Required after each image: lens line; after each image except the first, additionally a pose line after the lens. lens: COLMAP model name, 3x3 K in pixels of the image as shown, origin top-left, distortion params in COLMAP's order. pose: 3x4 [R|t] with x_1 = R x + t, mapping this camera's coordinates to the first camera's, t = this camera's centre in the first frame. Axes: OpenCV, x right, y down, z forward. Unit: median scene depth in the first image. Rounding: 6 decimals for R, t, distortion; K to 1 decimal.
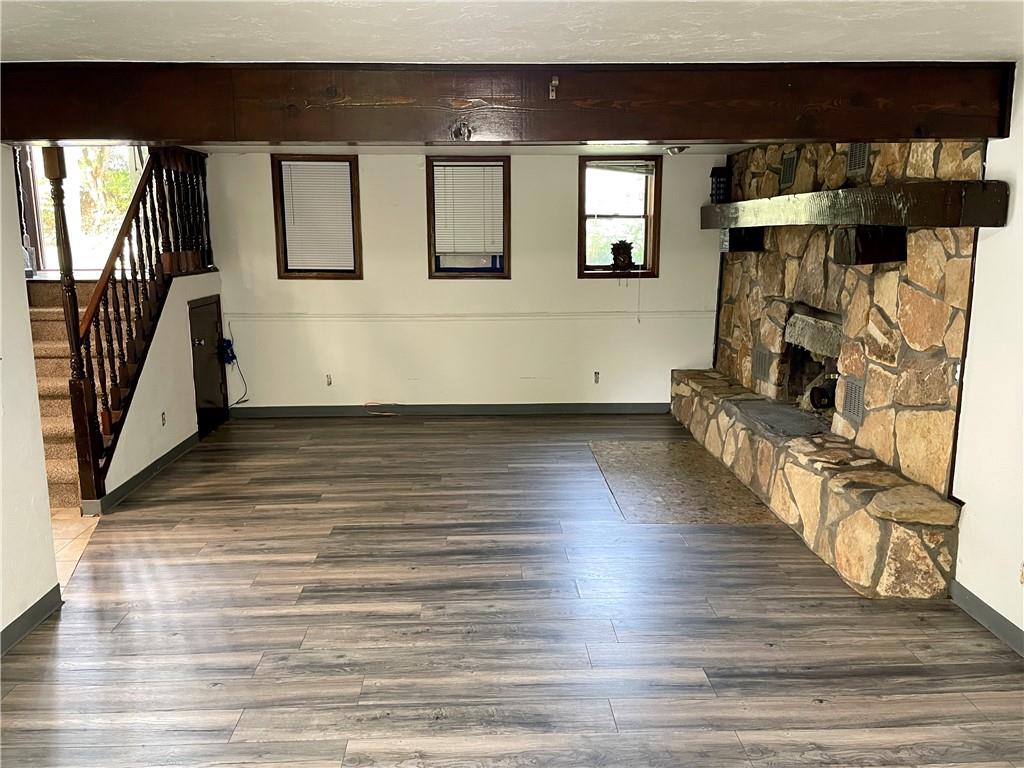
lens RADIAL K [[782.3, 0, 509.4], [0, 782.3, 384.4], [0, 0, 1]] dist [0.004804, -0.001187]
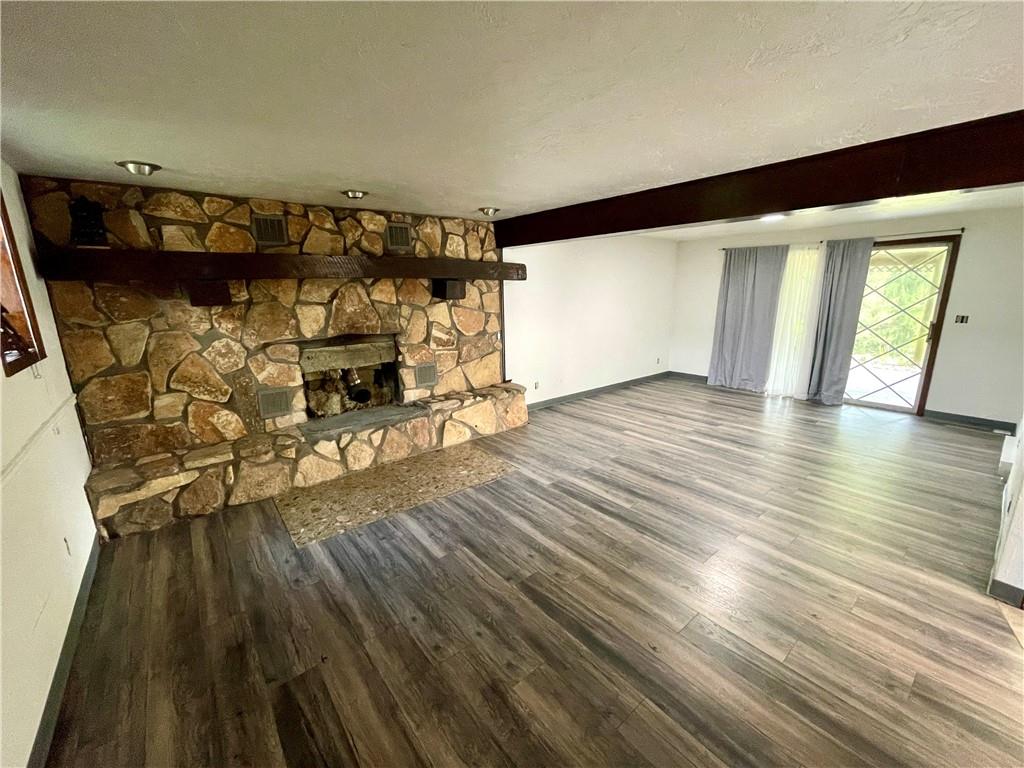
lens RADIAL K [[411.8, 0, 506.5], [0, 411.8, 384.1], [0, 0, 1]] dist [-0.003987, -0.000062]
pose [[-0.593114, -0.170440, 0.786871, -0.426029], [0.171410, 0.928197, 0.330255, -0.240885], [-0.786661, 0.330756, -0.521311, 1.323015]]
